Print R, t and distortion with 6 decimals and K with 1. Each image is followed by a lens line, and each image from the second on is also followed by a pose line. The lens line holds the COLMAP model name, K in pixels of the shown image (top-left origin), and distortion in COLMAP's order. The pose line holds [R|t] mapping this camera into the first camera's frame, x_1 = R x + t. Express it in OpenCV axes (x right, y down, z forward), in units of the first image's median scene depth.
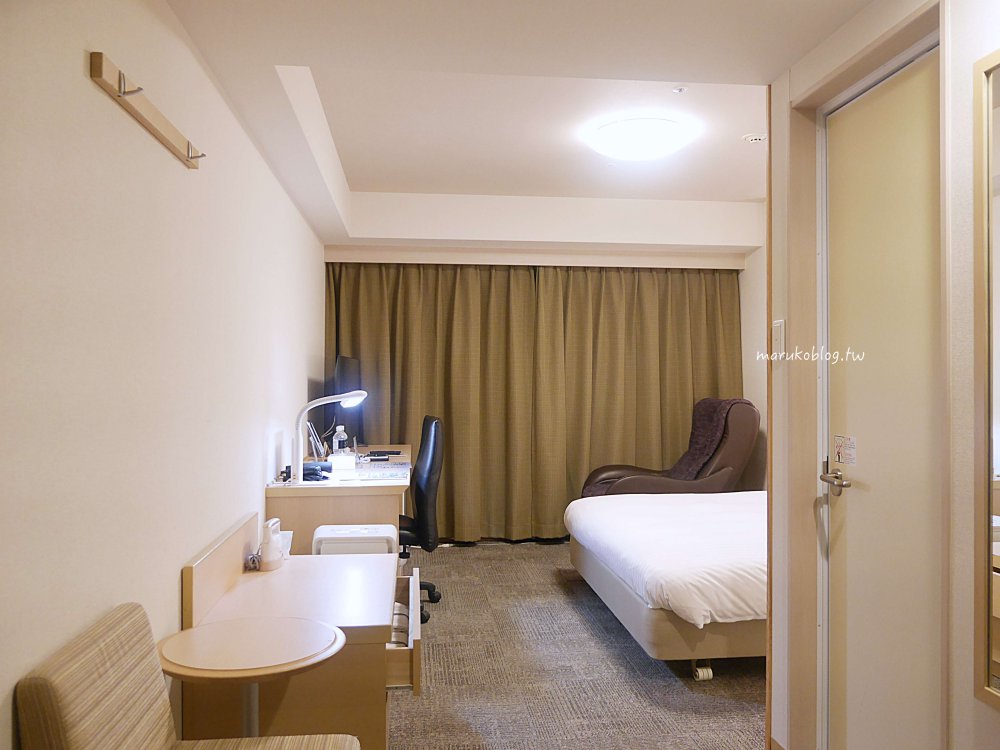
lens RADIAL K [[808.7, 0, 497.4], [0, 808.7, 376.3], [0, 0, 1]] dist [-0.005175, -0.002593]
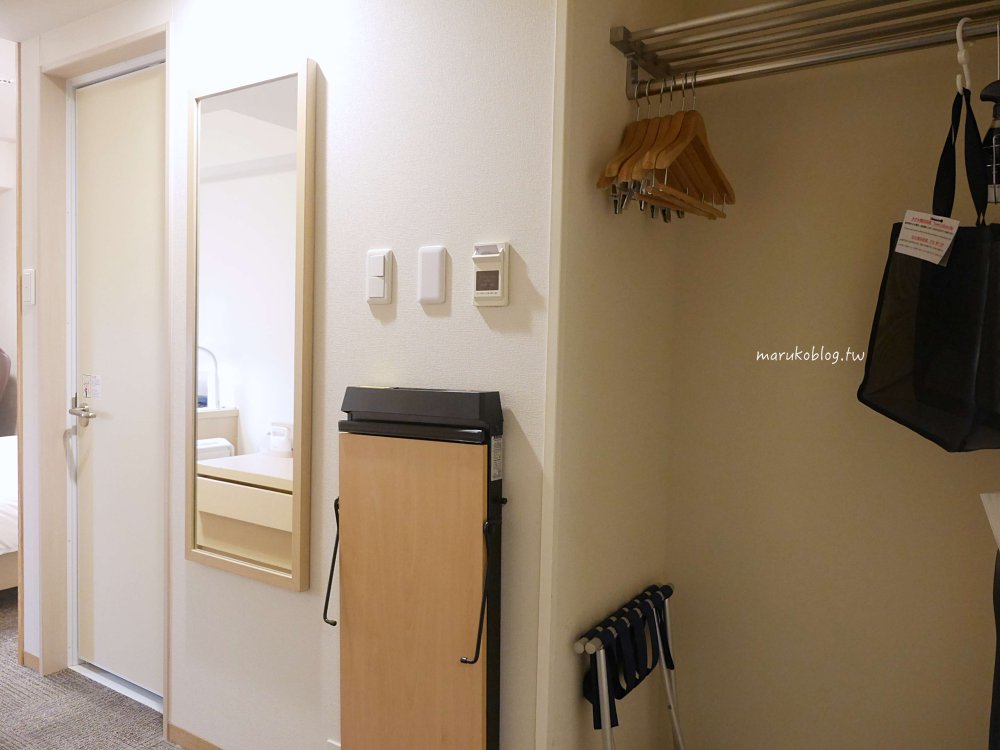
lens RADIAL K [[808.7, 0, 495.9], [0, 808.7, 377.3], [0, 0, 1]] dist [-0.005175, -0.002593]
pose [[0.654132, -0.021664, 0.756070, -0.063552], [-0.024886, 0.998432, 0.050140, 0.004635], [-0.755971, -0.051614, 0.652568, -0.186761]]
